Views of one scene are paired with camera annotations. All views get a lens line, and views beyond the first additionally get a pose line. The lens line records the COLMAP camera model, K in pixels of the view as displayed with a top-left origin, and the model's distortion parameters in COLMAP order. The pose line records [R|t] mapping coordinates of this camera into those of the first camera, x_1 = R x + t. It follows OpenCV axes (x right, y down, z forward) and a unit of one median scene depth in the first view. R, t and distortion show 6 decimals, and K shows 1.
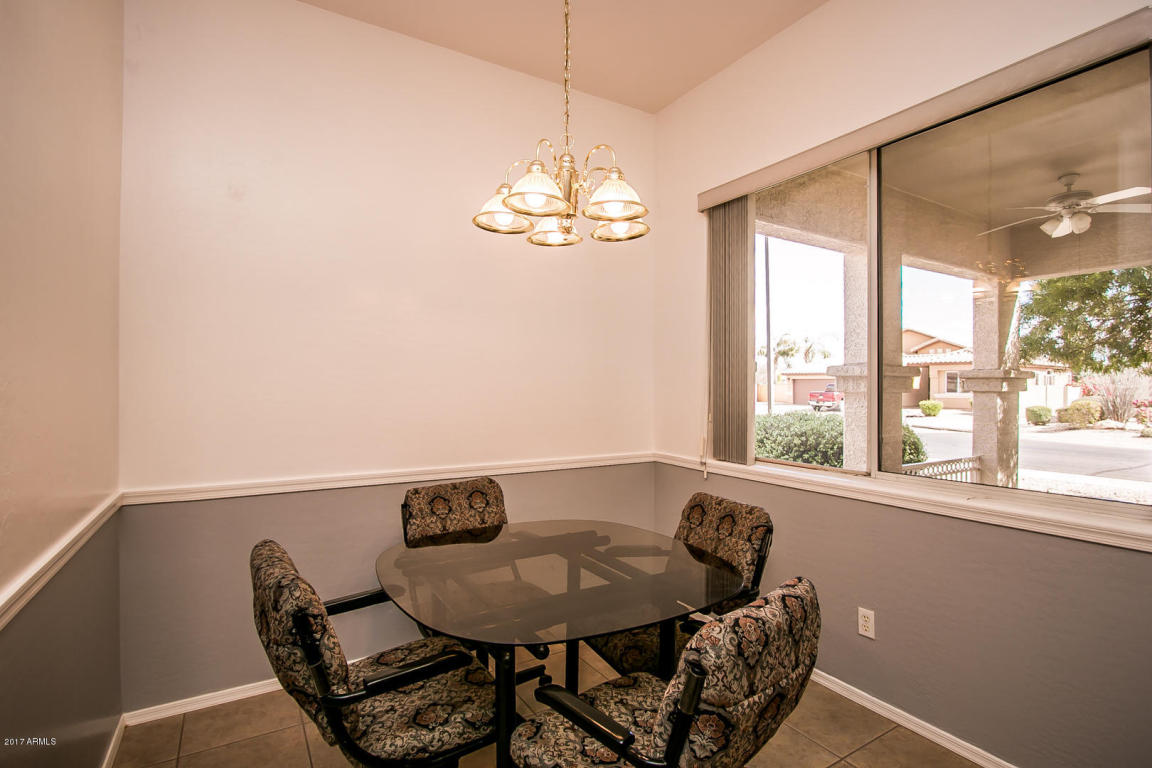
lens RADIAL K [[544.6, 0, 574.6], [0, 544.6, 386.2], [0, 0, 1]] dist [0.004497, 0.000264]
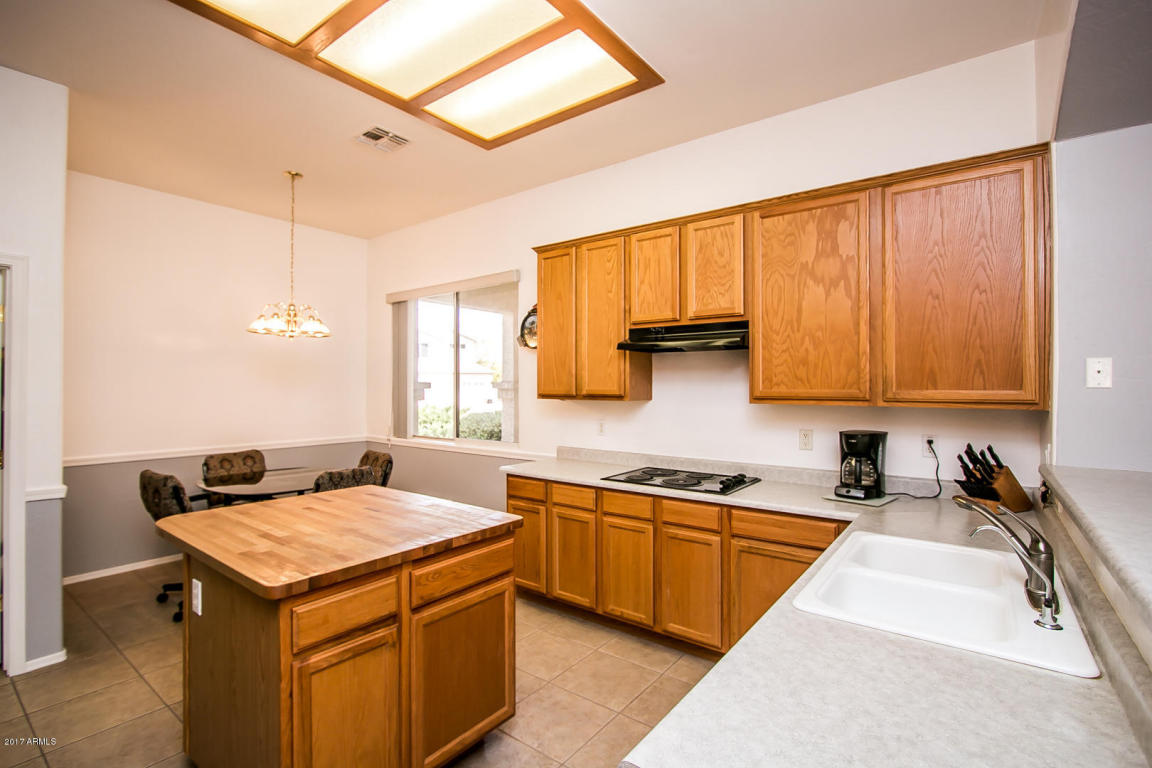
lens RADIAL K [[544.6, 0, 574.2], [0, 544.6, 382.6], [0, 0, 1]] dist [0.004497, 0.000264]
pose [[0.937008, 0.000970, 0.349306, 0.231809], [0.000471, 0.999992, -0.004039, -0.058414], [-0.349307, 0.003949, 0.937000, -1.240594]]
